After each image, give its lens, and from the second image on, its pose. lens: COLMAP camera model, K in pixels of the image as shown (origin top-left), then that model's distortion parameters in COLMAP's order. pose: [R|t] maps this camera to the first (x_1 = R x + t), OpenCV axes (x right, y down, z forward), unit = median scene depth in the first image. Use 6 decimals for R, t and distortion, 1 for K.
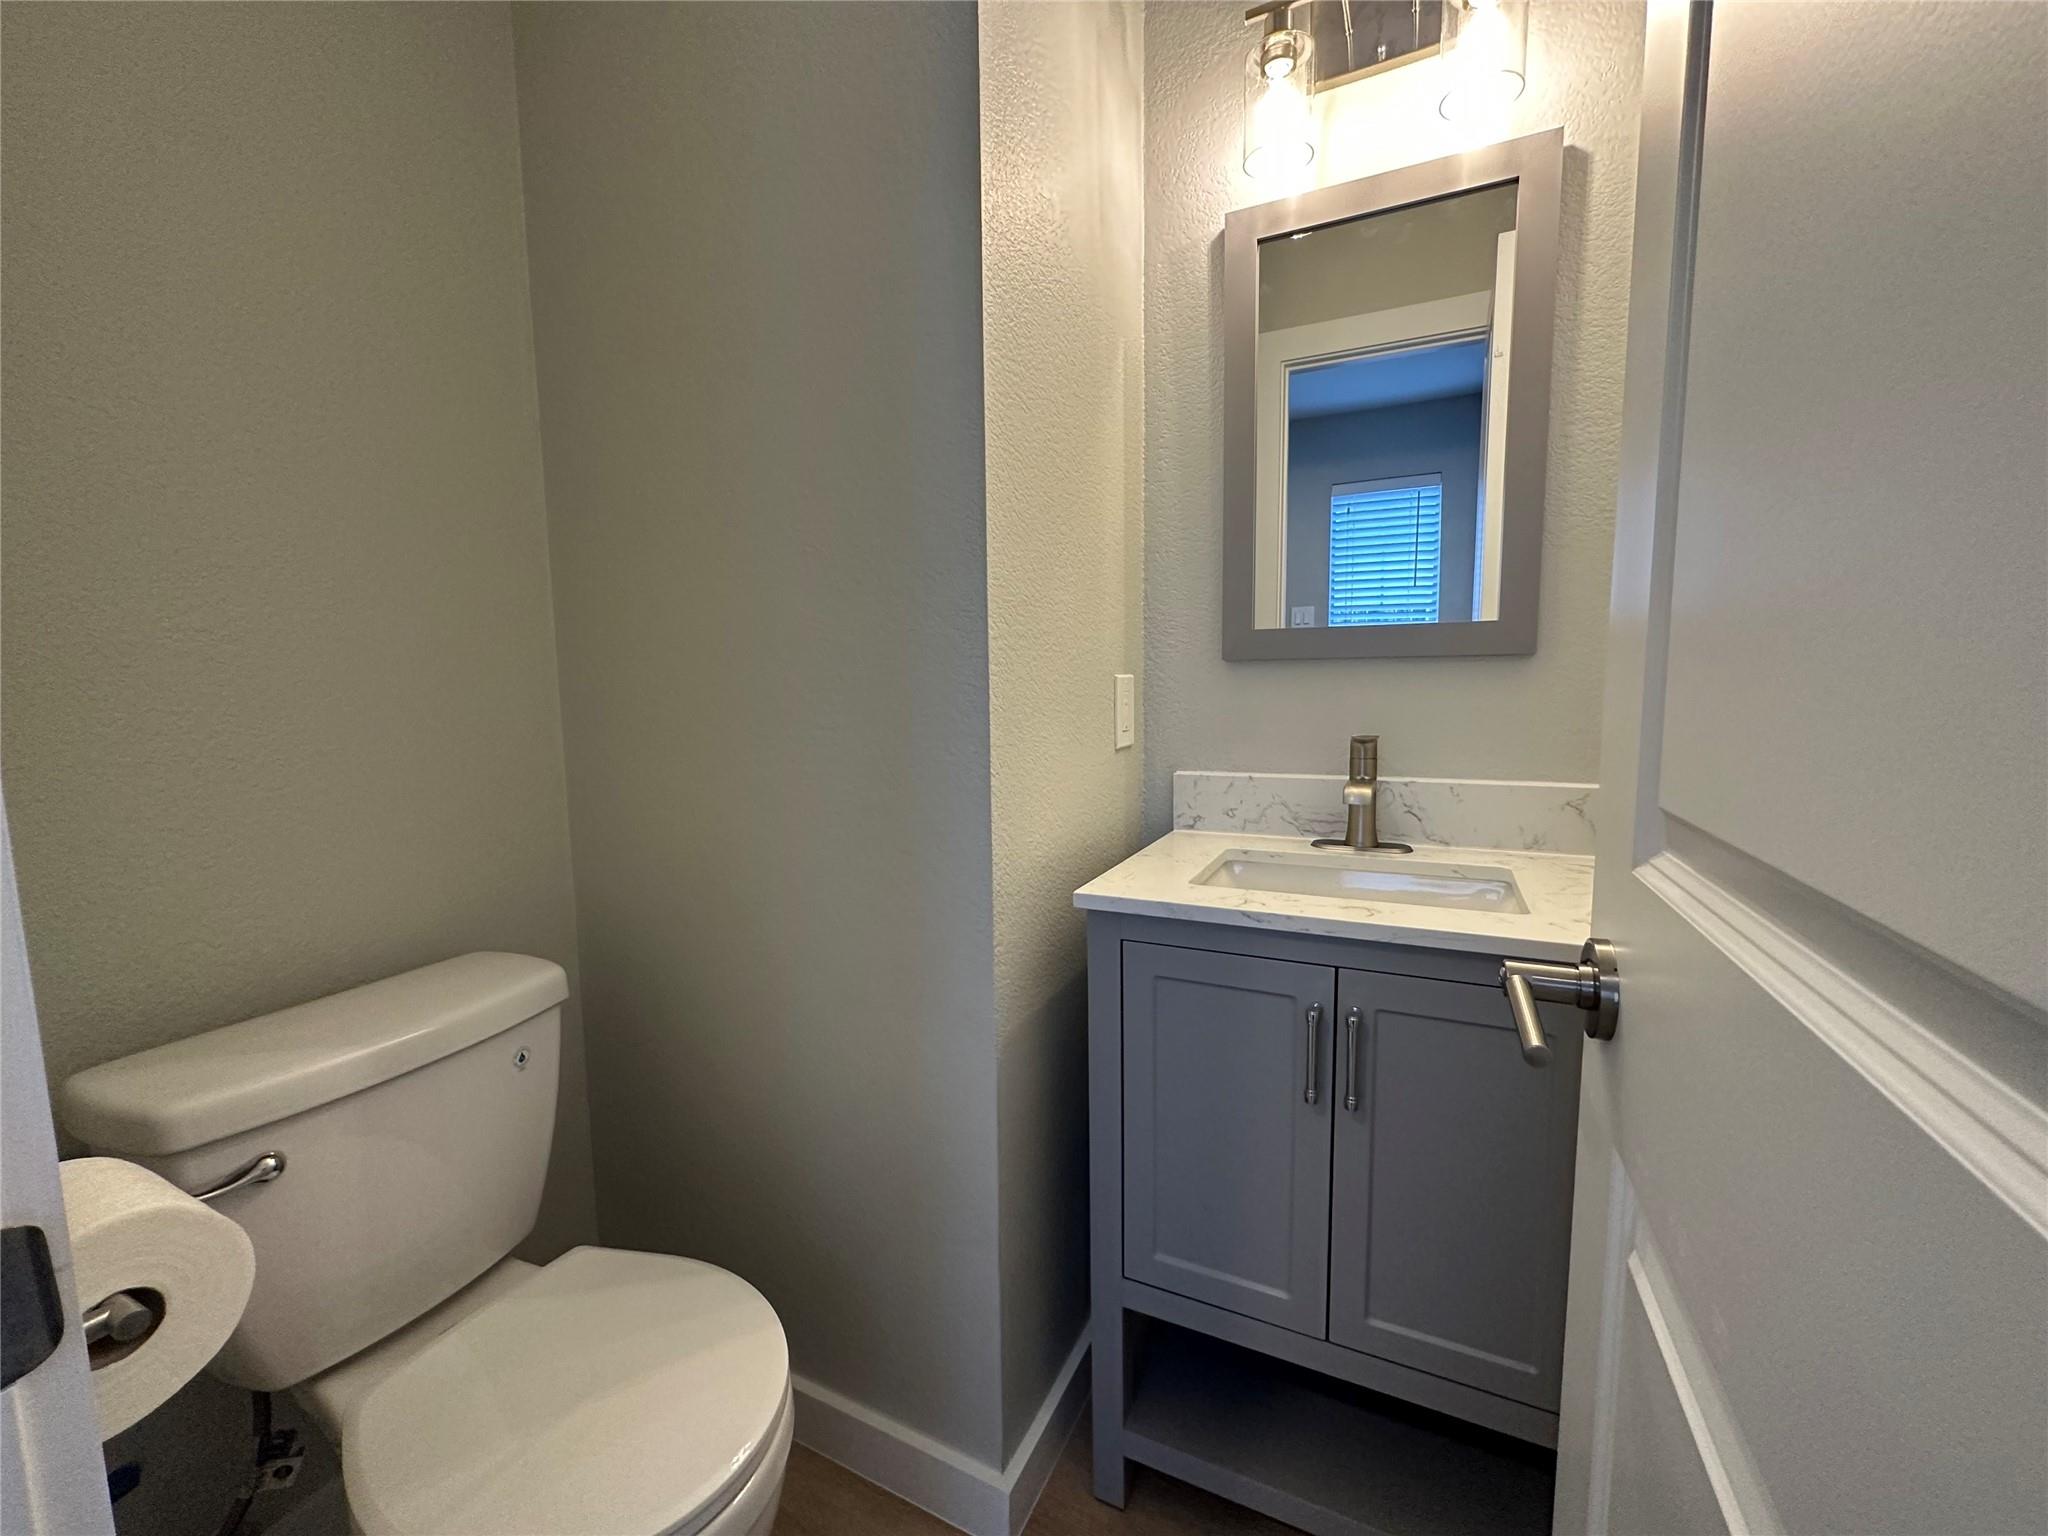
lens RADIAL K [[823.2, 0, 1016.2], [0, 823.2, 751.6], [0, 0, 1]] dist [-0.000365, 0.000133]
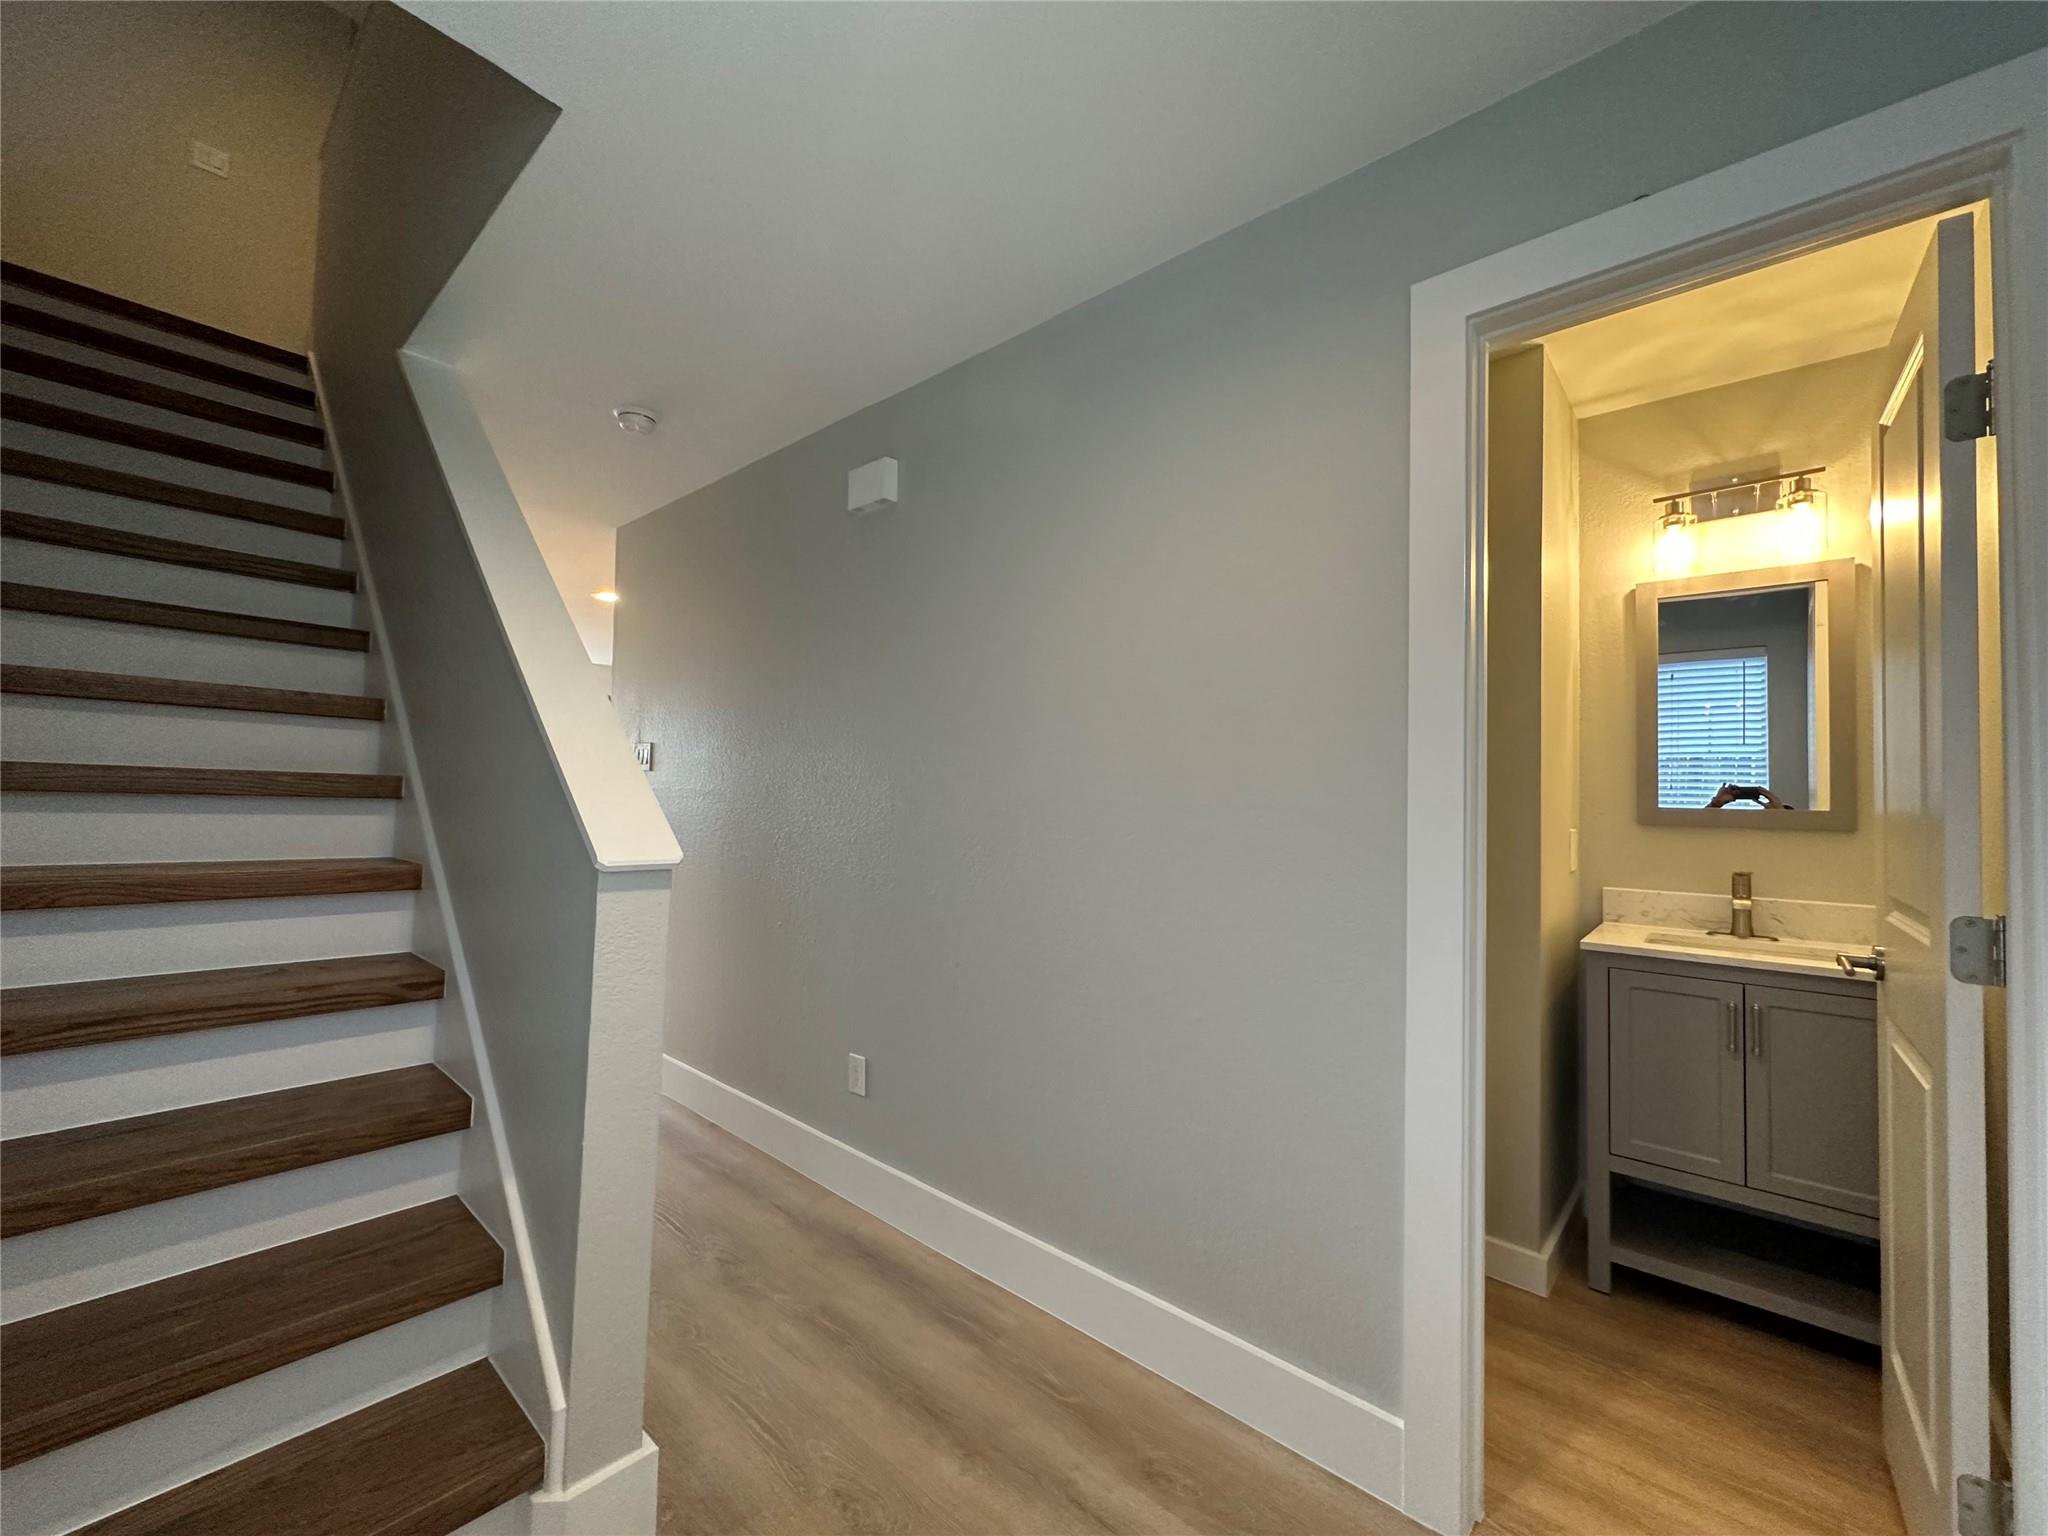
lens RADIAL K [[816.1, 0, 1019.2], [0, 816.1, 765.2], [0, 0, 1]] dist [-0.002539, -0.000054]
pose [[0.965178, 0.018838, -0.260914, -0.657139], [-0.051339, 0.991648, -0.118317, 0.042605], [0.256506, 0.127592, 0.958084, -1.162770]]
